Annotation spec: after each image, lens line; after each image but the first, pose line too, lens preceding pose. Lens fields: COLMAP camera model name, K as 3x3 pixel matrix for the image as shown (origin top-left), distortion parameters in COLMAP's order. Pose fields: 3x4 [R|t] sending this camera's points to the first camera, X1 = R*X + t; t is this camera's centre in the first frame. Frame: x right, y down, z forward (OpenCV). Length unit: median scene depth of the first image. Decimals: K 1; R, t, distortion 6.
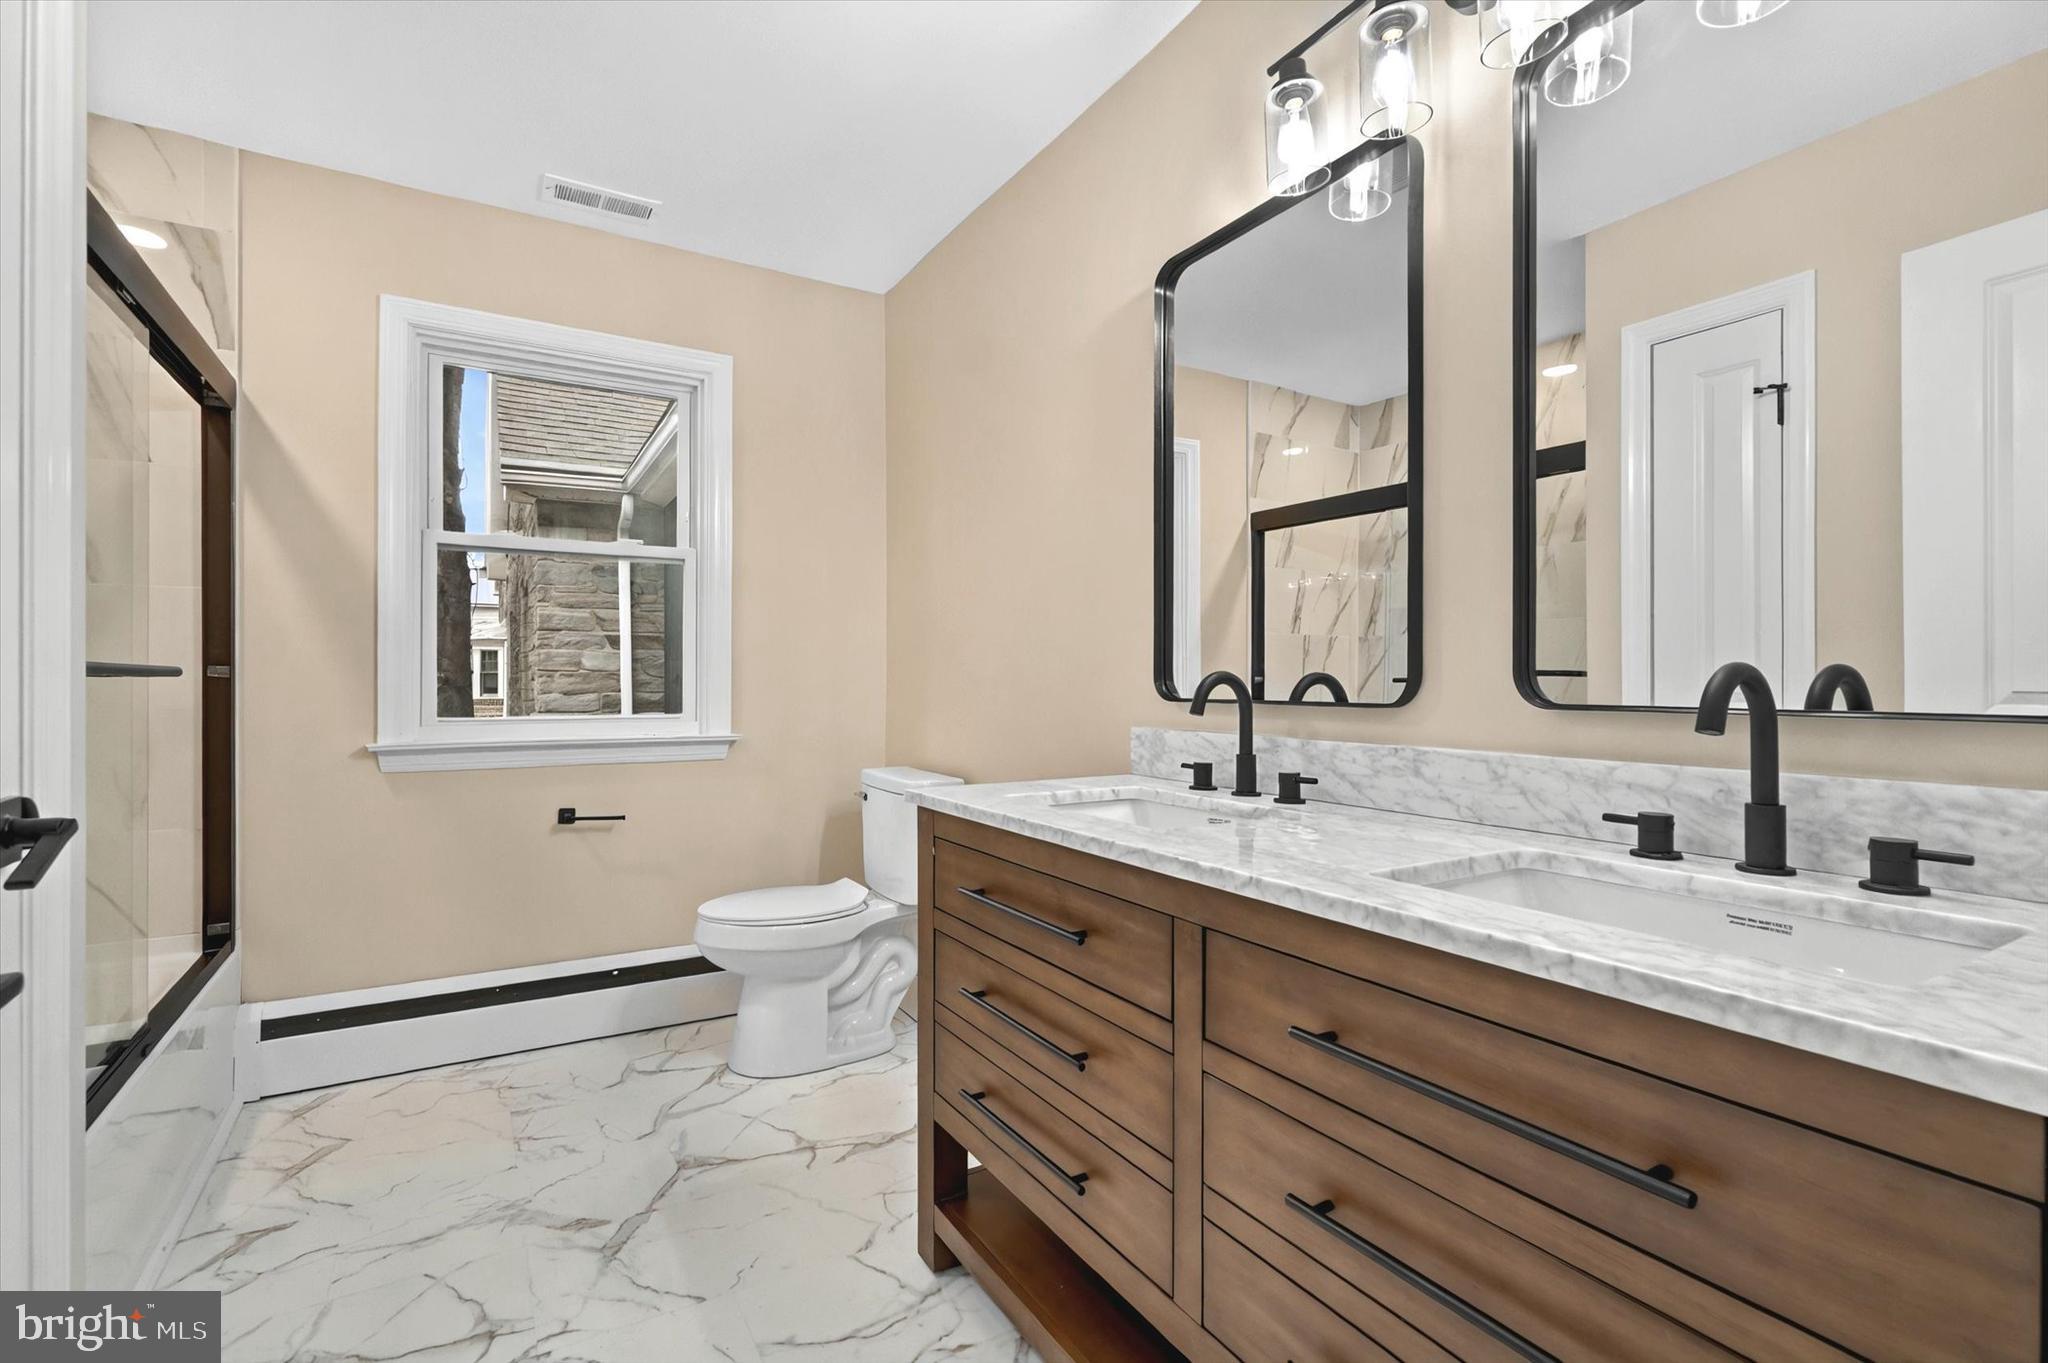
lens RADIAL K [[942.1, 0, 996.8], [0, 942.1, 673.3], [0, 0, 1]] dist [0.052629, 0.000213]
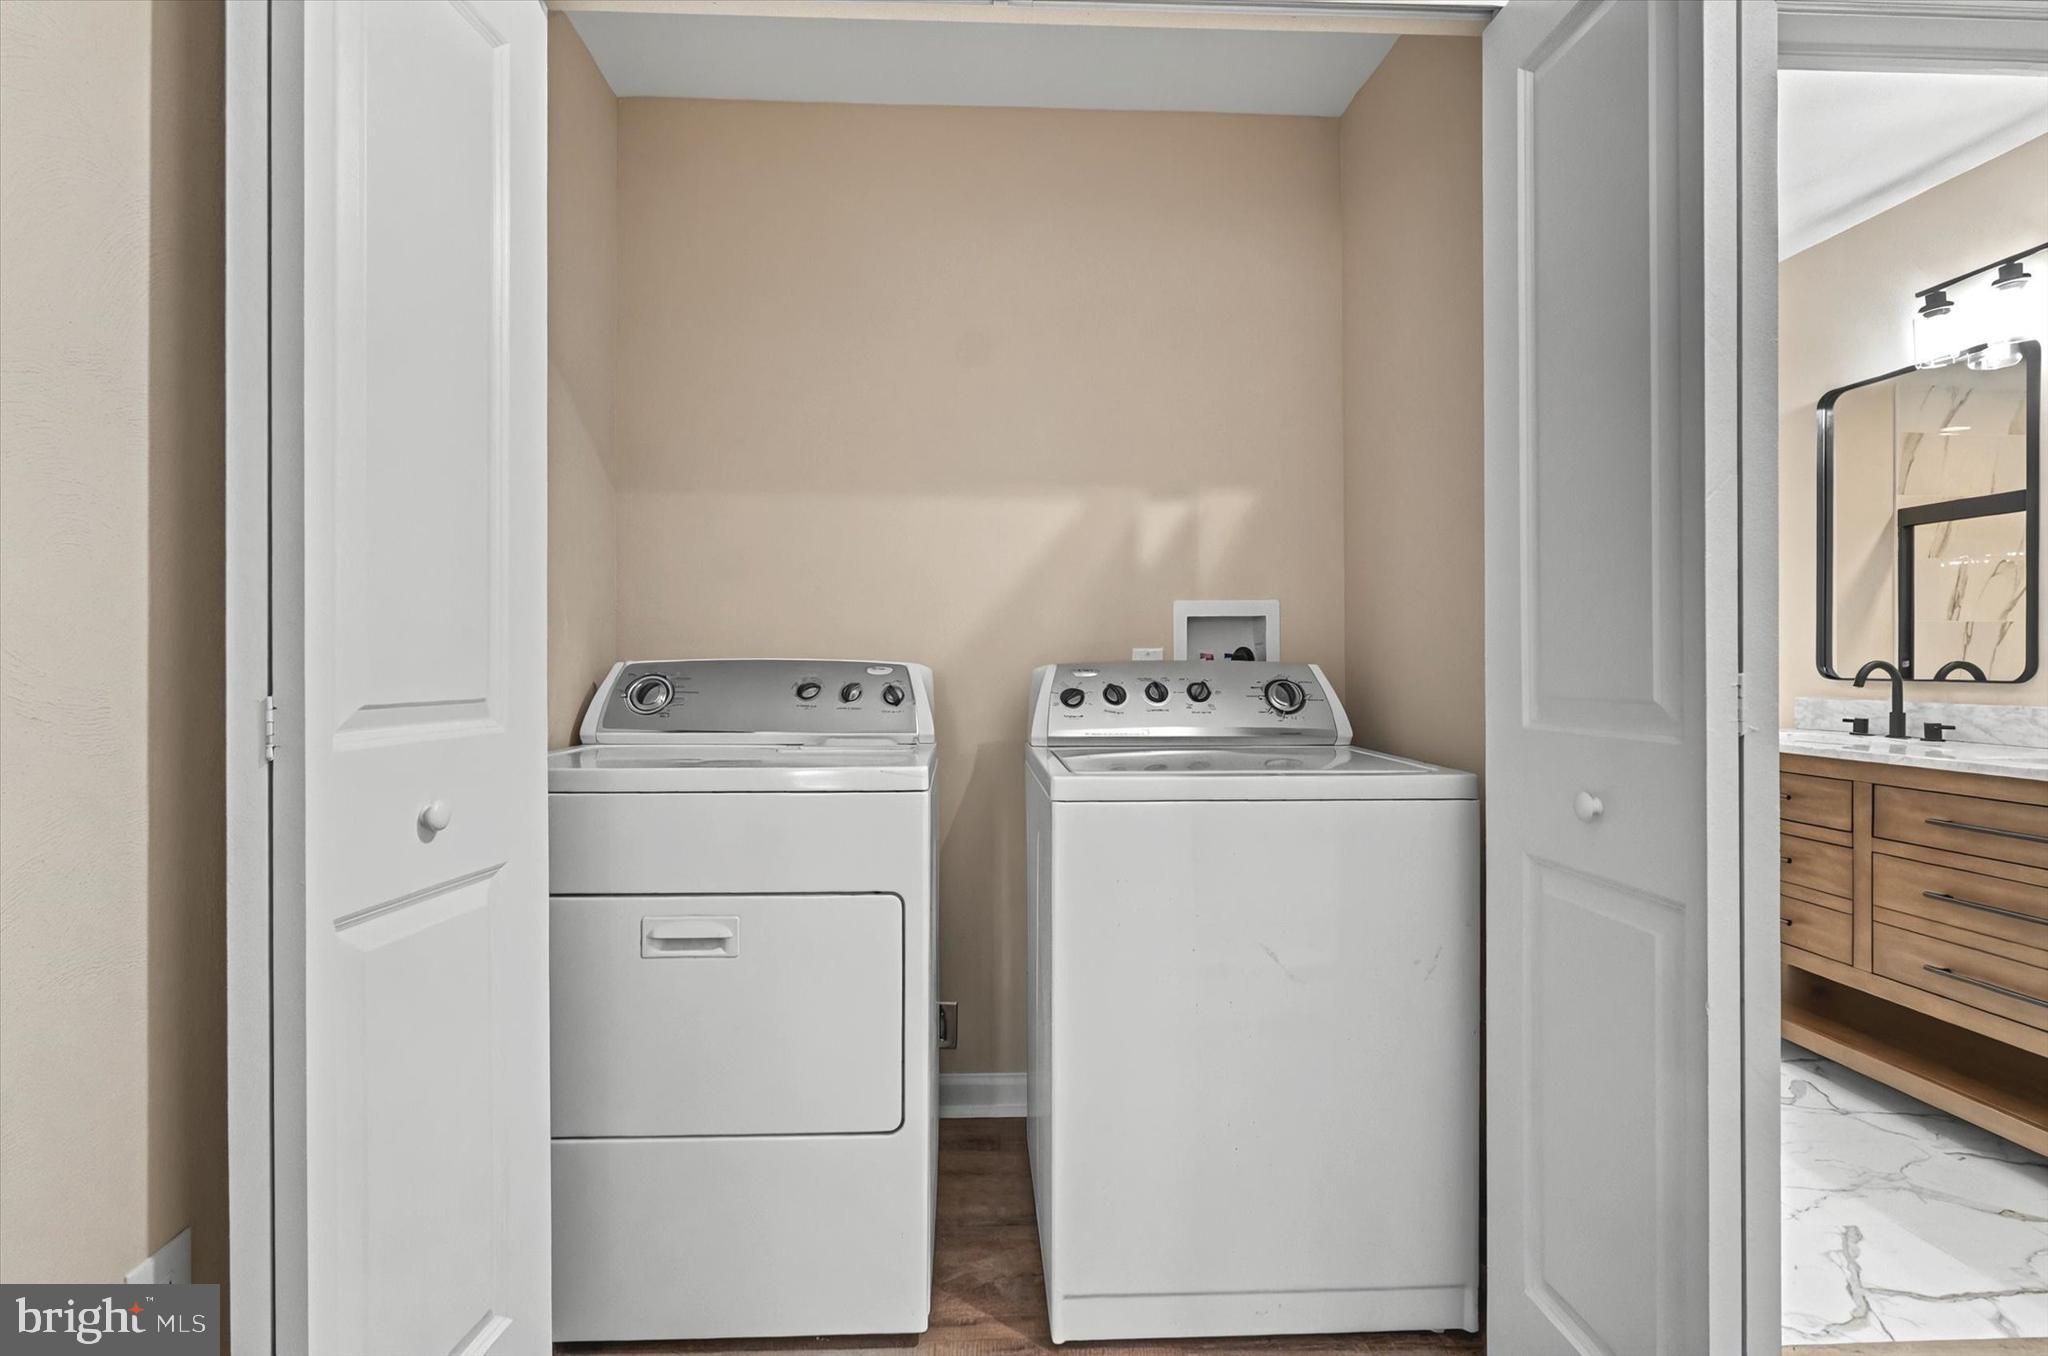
lens RADIAL K [[956.1, 0, 1013.2], [0, 956.1, 661.0], [0, 0, 1]] dist [0.001496, 0.000559]
pose [[0.886082, -0.006339, -0.463486, -0.303851], [0.007419, 0.999972, 0.000506, -0.012829], [0.463470, -0.003887, 0.886104, -1.103475]]
